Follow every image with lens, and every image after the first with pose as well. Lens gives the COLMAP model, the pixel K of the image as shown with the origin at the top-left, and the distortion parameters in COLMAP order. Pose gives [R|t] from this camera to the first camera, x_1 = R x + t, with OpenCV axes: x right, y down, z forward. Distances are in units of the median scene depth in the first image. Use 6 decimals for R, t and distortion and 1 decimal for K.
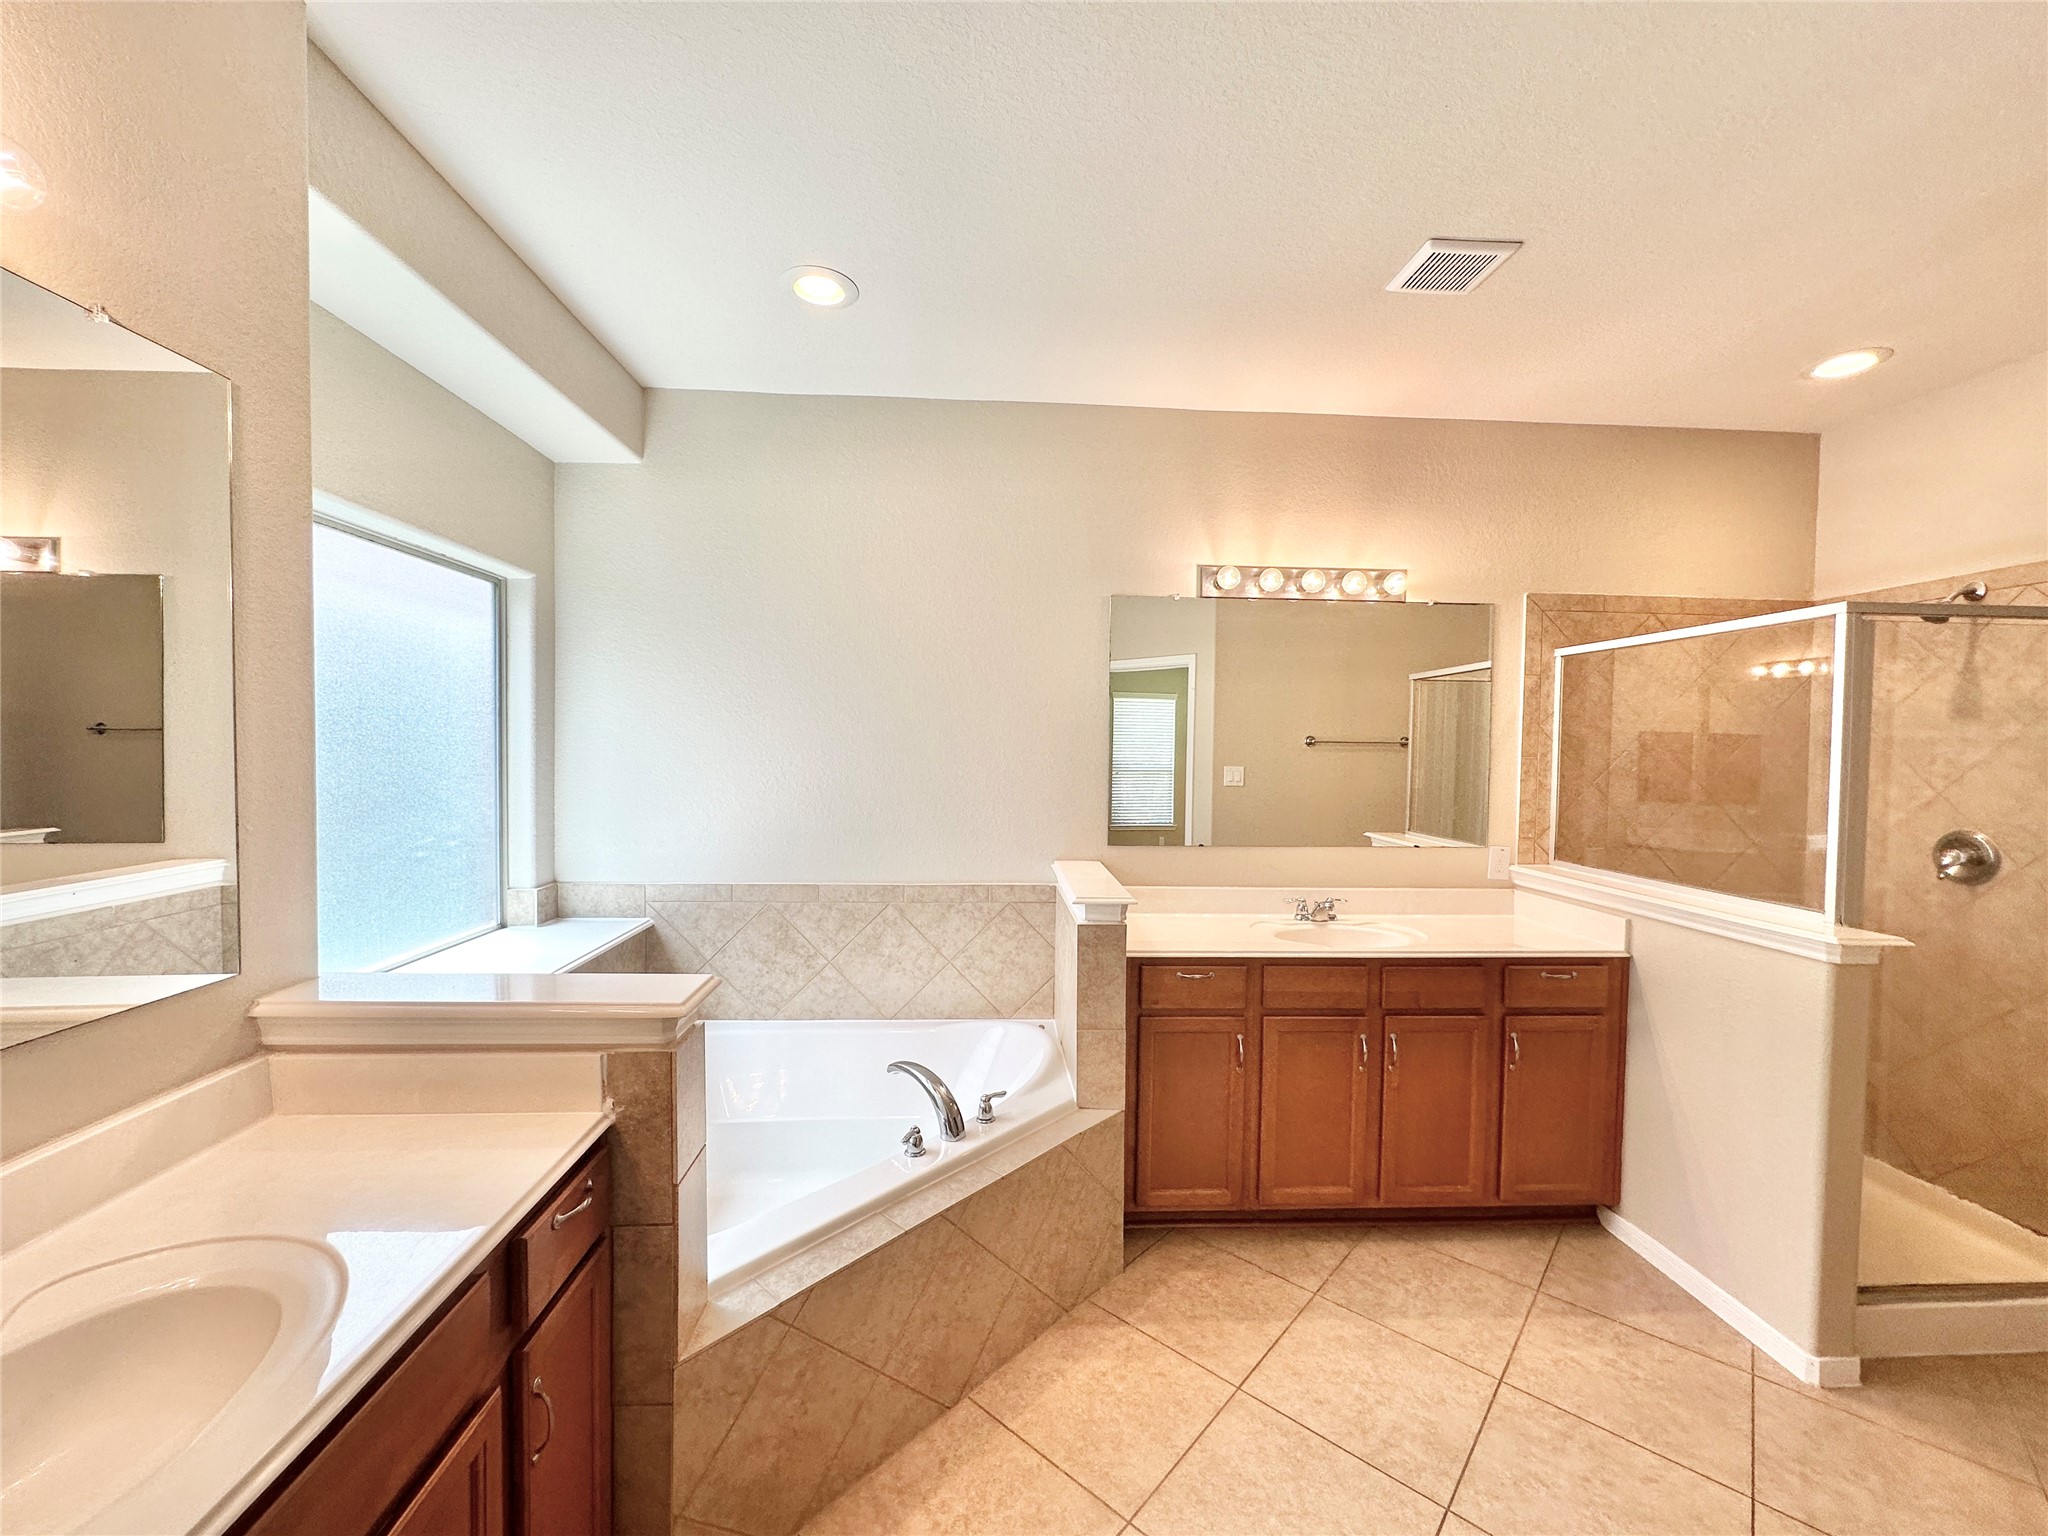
lens RADIAL K [[816.8, 0, 1022.9], [0, 816.8, 765.5], [0, 0, 1]] dist [-0.000823, 0.000345]
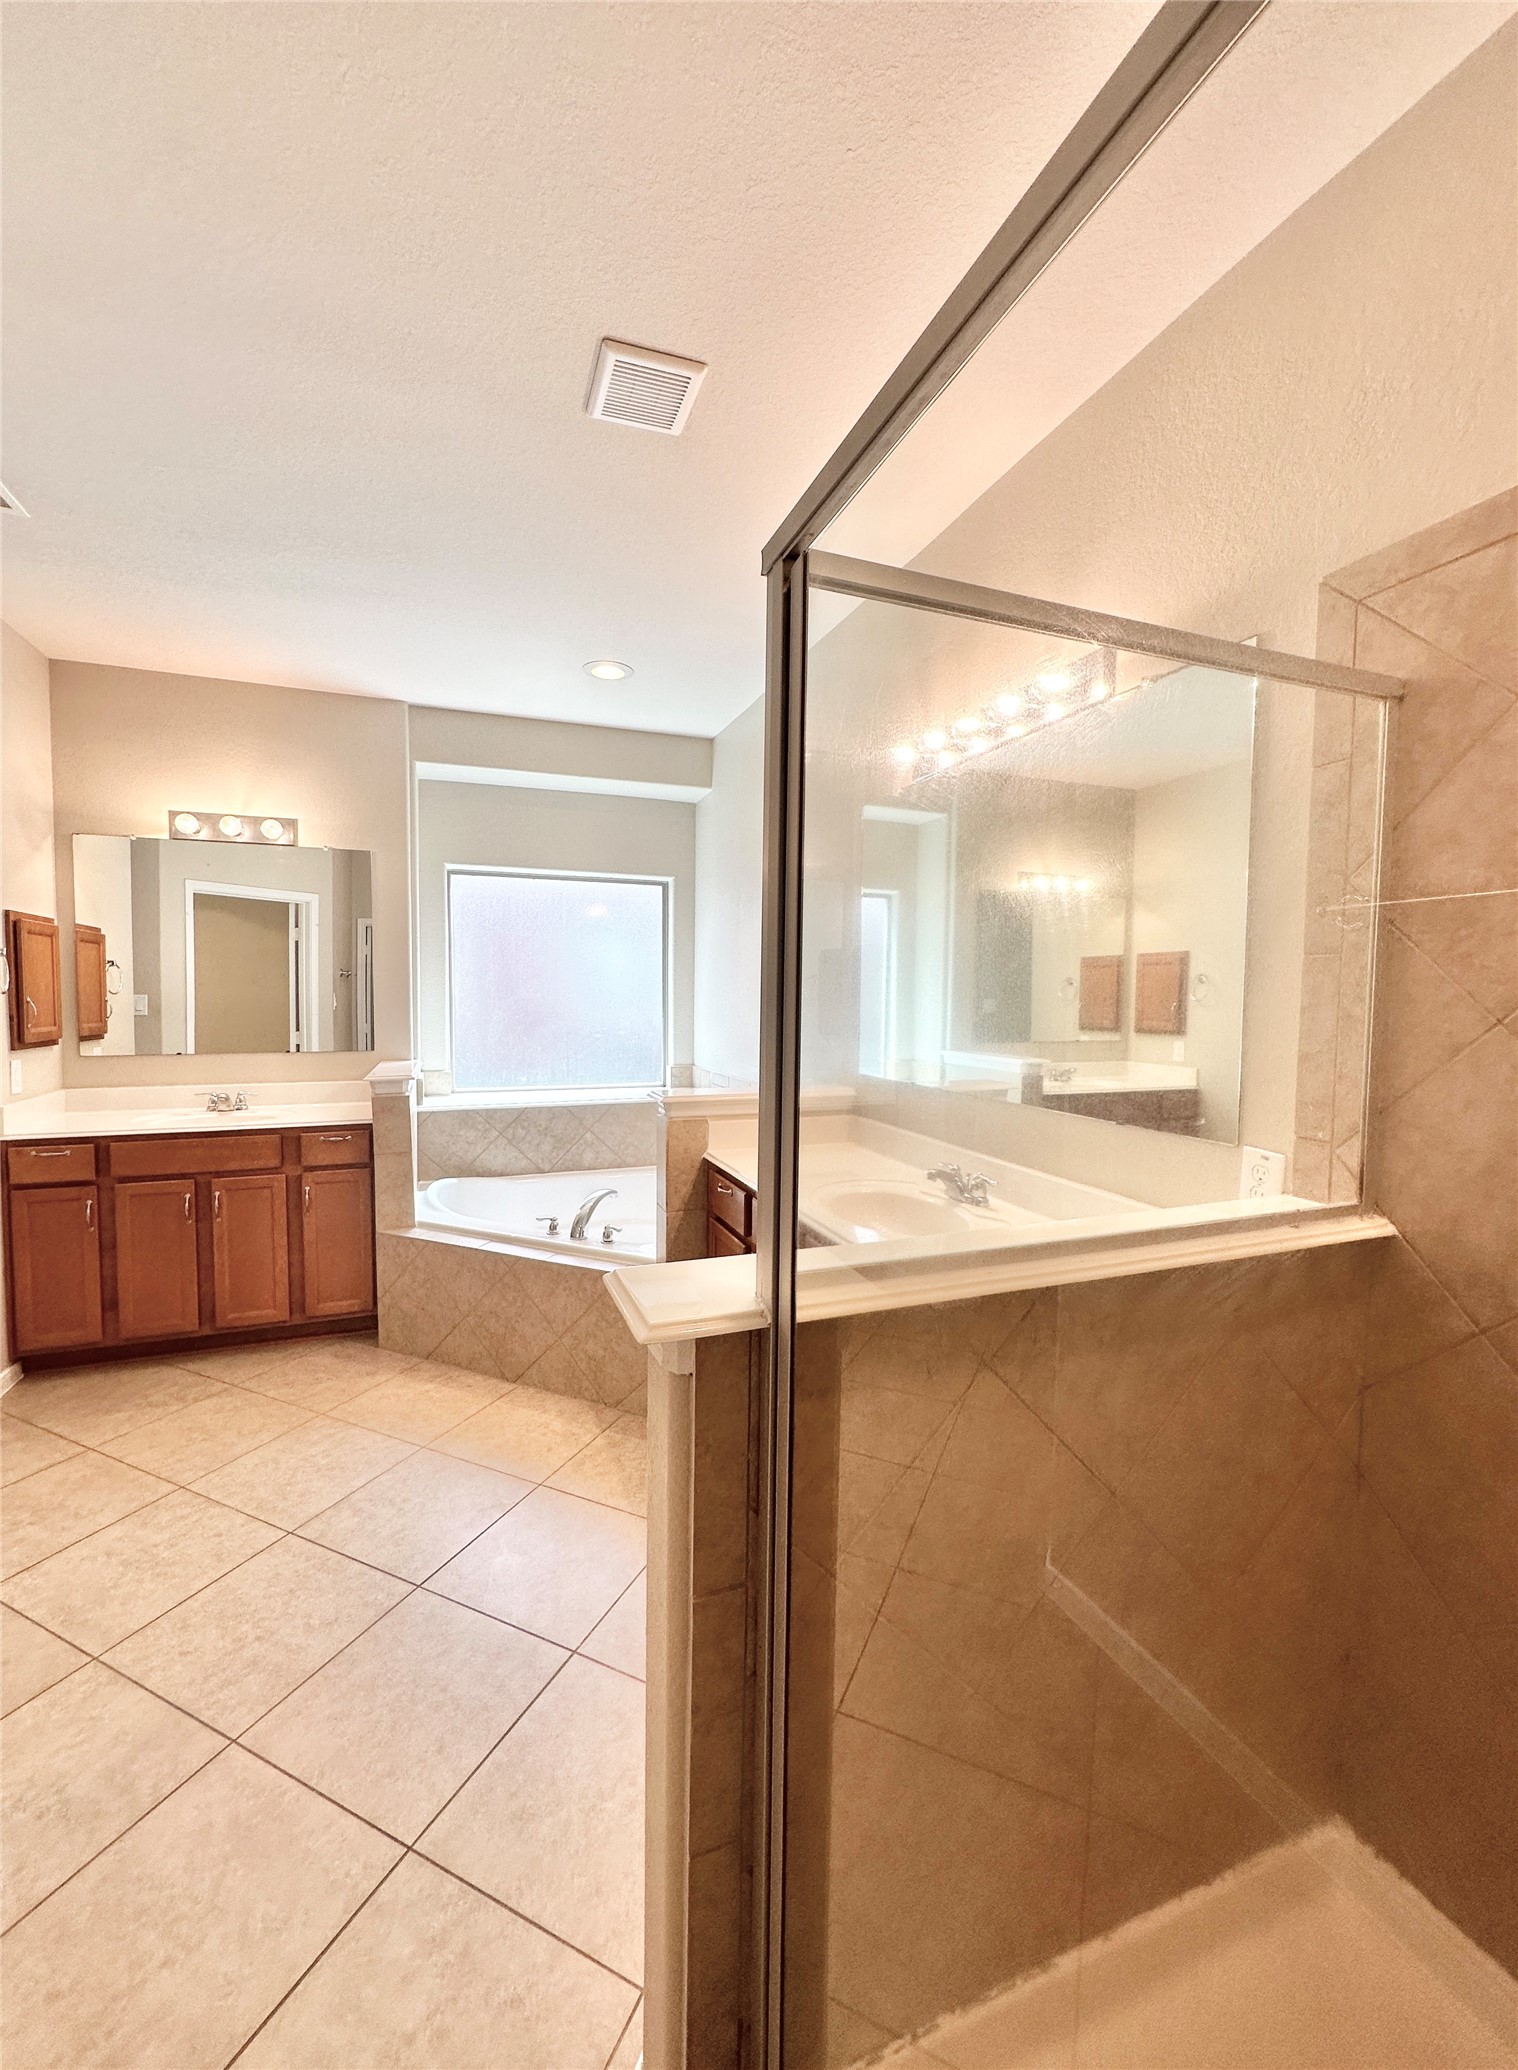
lens RADIAL K [[833.5, 0, 759.0], [0, 833.5, 1035.0], [0, 0, 1]] dist [-0.000135, -0.000003]
pose [[0.299926, 0.038583, -0.953182, 1.382408], [-0.031807, 0.999031, 0.030430, 0.041100], [0.953432, 0.021191, 0.300862, 0.840450]]
